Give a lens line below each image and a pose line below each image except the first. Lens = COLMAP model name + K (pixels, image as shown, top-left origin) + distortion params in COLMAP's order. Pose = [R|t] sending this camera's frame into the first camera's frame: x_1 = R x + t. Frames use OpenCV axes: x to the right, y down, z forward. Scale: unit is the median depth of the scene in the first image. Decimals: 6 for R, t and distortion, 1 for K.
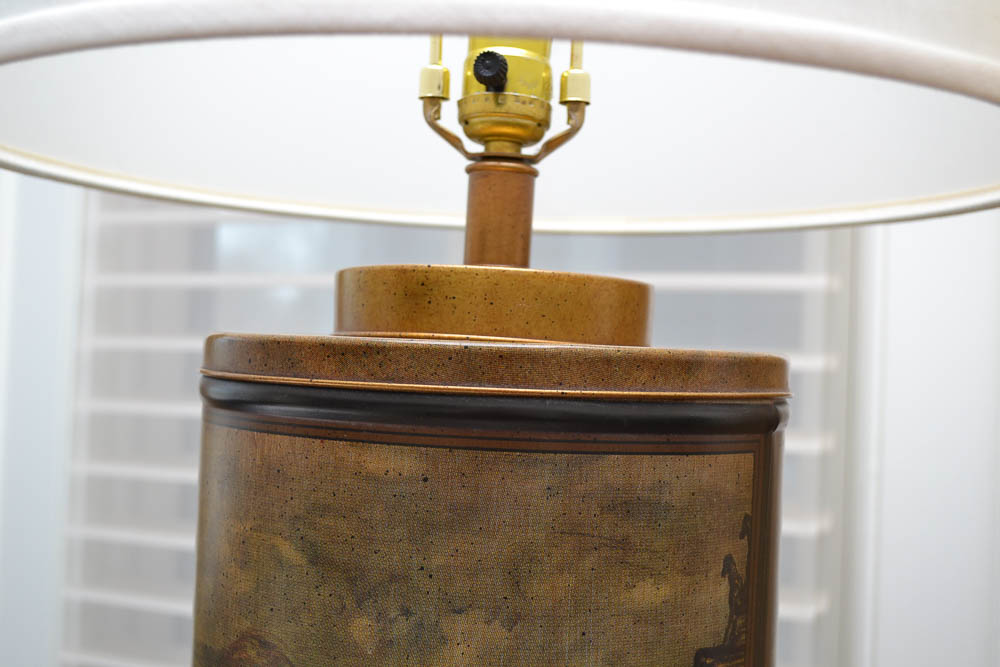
lens RADIAL K [[1204.6, 0, 509.2], [0, 1204.6, 337.6], [0, 0, 1]] dist [-0.050365, 0.000000]
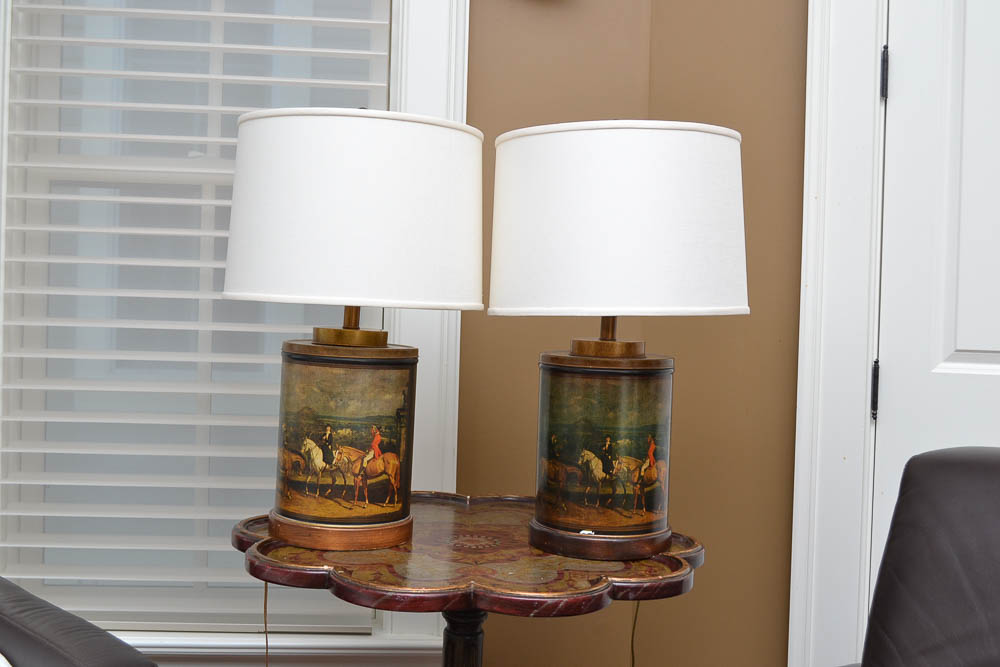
lens RADIAL K [[1051.9, 0, 507.3], [0, 1051.9, 325.7], [0, 0, 1]] dist [-0.071803, 0.000000]
pose [[0.967784, 0.006417, 0.251700, -0.523273], [-0.018614, 0.998763, 0.046107, -0.307496], [-0.251093, -0.049306, 0.966706, -3.462561]]
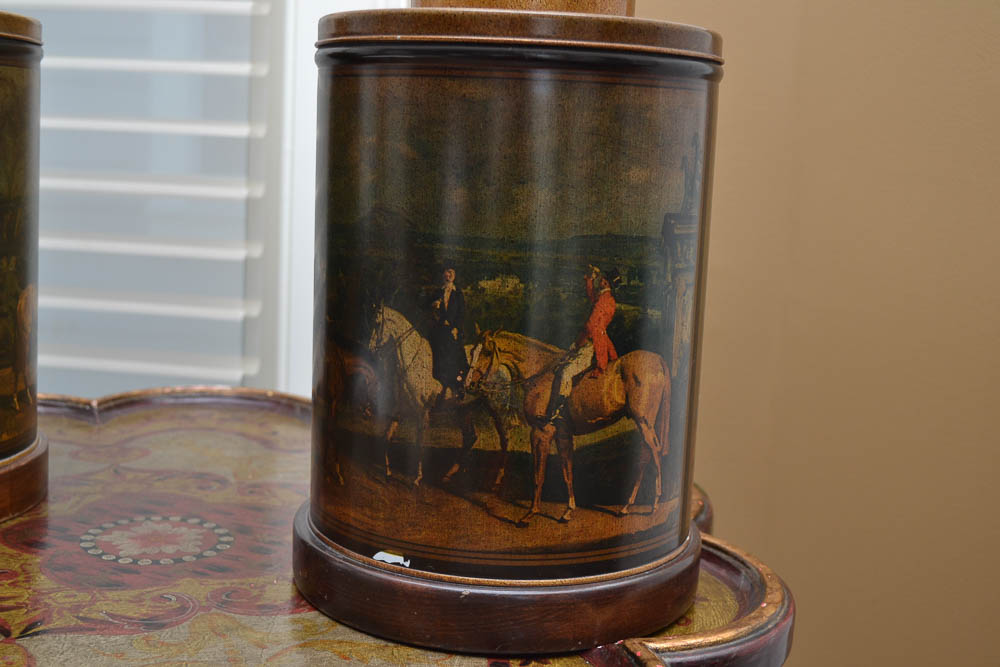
lens RADIAL K [[1204.6, 0, 507.0], [0, 1204.6, 330.4], [0, 0, 1]] dist [-0.050365, 0.000000]
pose [[0.995420, -0.015858, 0.094269, -0.211983], [-0.001717, 0.983019, 0.183494, 0.125347], [-0.095578, -0.182816, 0.978490, -0.587183]]
